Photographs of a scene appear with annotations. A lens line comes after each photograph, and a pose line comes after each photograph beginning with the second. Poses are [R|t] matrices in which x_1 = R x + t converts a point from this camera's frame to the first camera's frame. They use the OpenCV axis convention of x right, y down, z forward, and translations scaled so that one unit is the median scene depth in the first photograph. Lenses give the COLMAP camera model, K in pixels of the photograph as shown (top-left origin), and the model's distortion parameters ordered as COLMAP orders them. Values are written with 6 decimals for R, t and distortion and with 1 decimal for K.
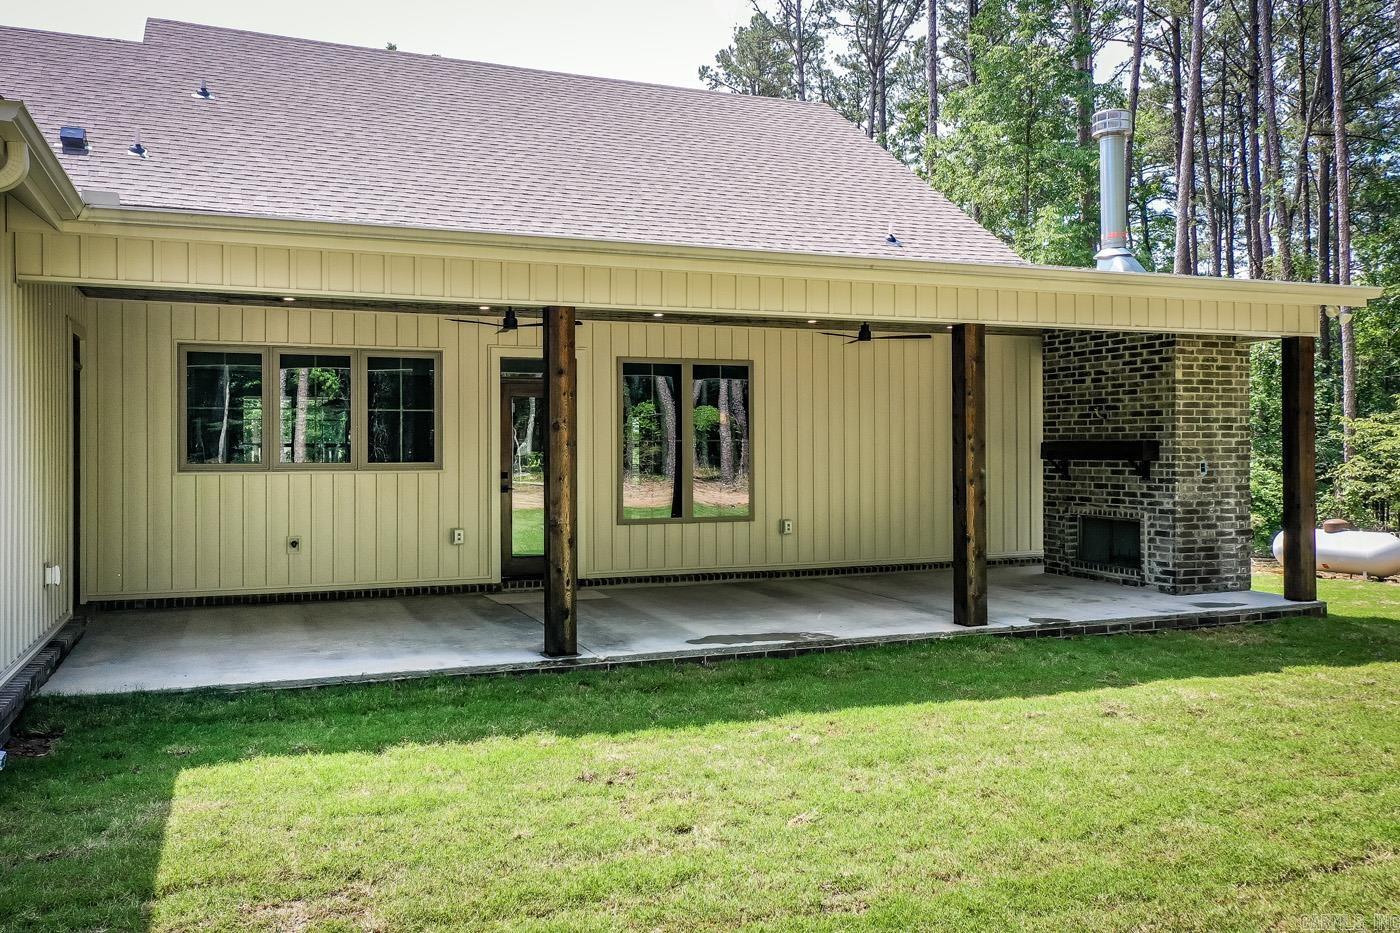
lens RADIAL K [[1154.2, 0, 696.4], [0, 1154.2, 441.6], [0, 0, 1]] dist [0.007326, 0.000956]
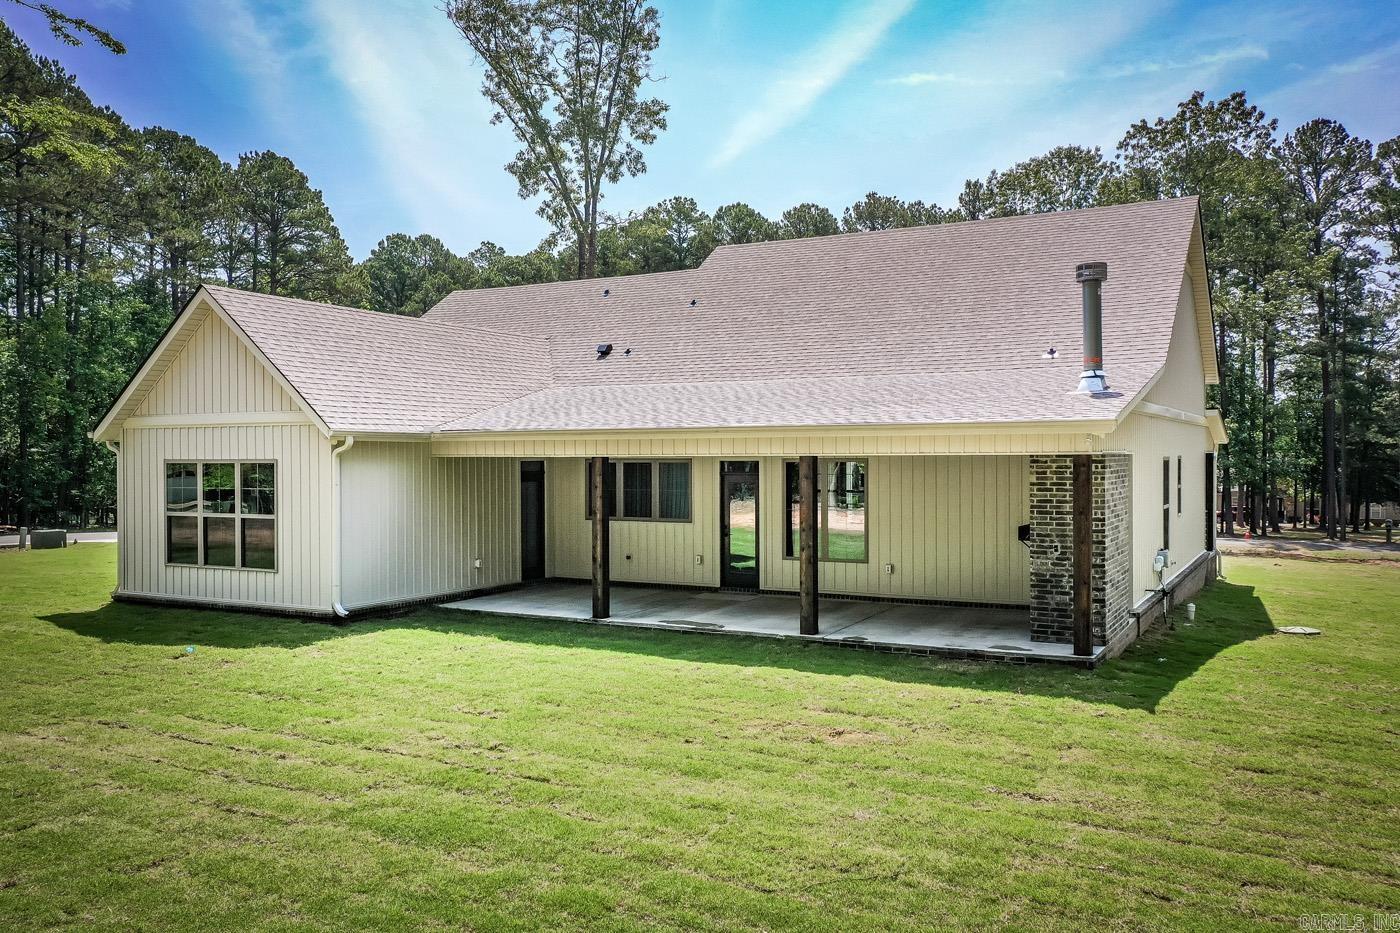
lens RADIAL K [[1136.4, 0, 700.0], [0, 1136.4, 466.5], [0, 0, 1]] dist [0.016040, 0.002342]
pose [[0.630648, 0.009467, -0.776011, 1.193380], [0.007824, 0.999797, 0.018555, -0.099077], [0.776029, -0.017773, 0.630446, -0.139284]]
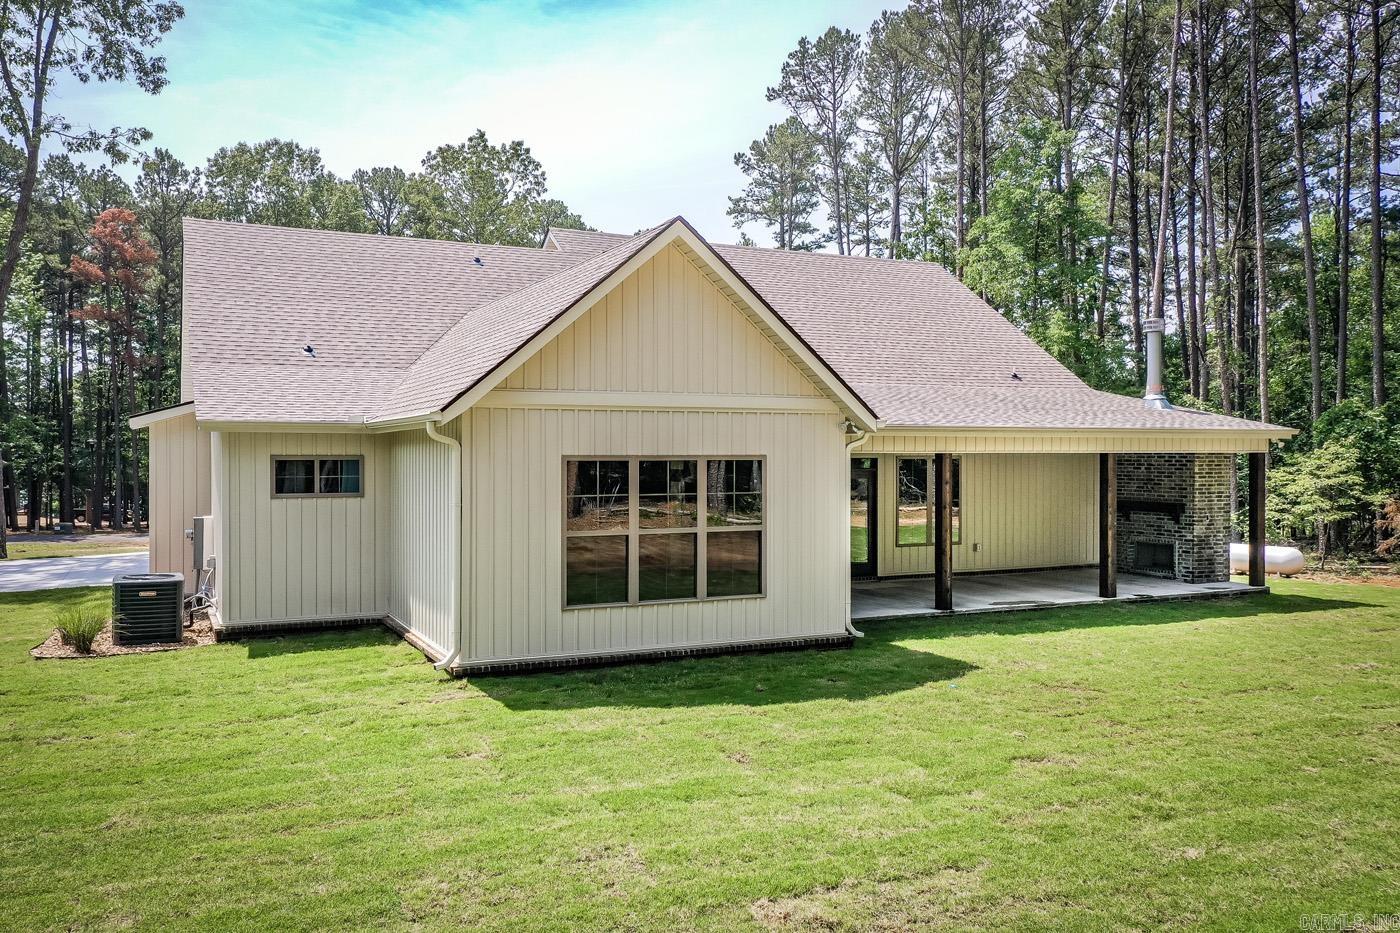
lens RADIAL K [[1136.4, 0, 700.0], [0, 1136.4, 466.5], [0, 0, 1]] dist [0.016040, 0.002342]
pose [[0.997486, 0.002838, 0.070802, -0.541213], [-0.004040, 0.999850, 0.016842, -0.091557], [-0.070743, -0.017086, 0.997348, -0.835310]]
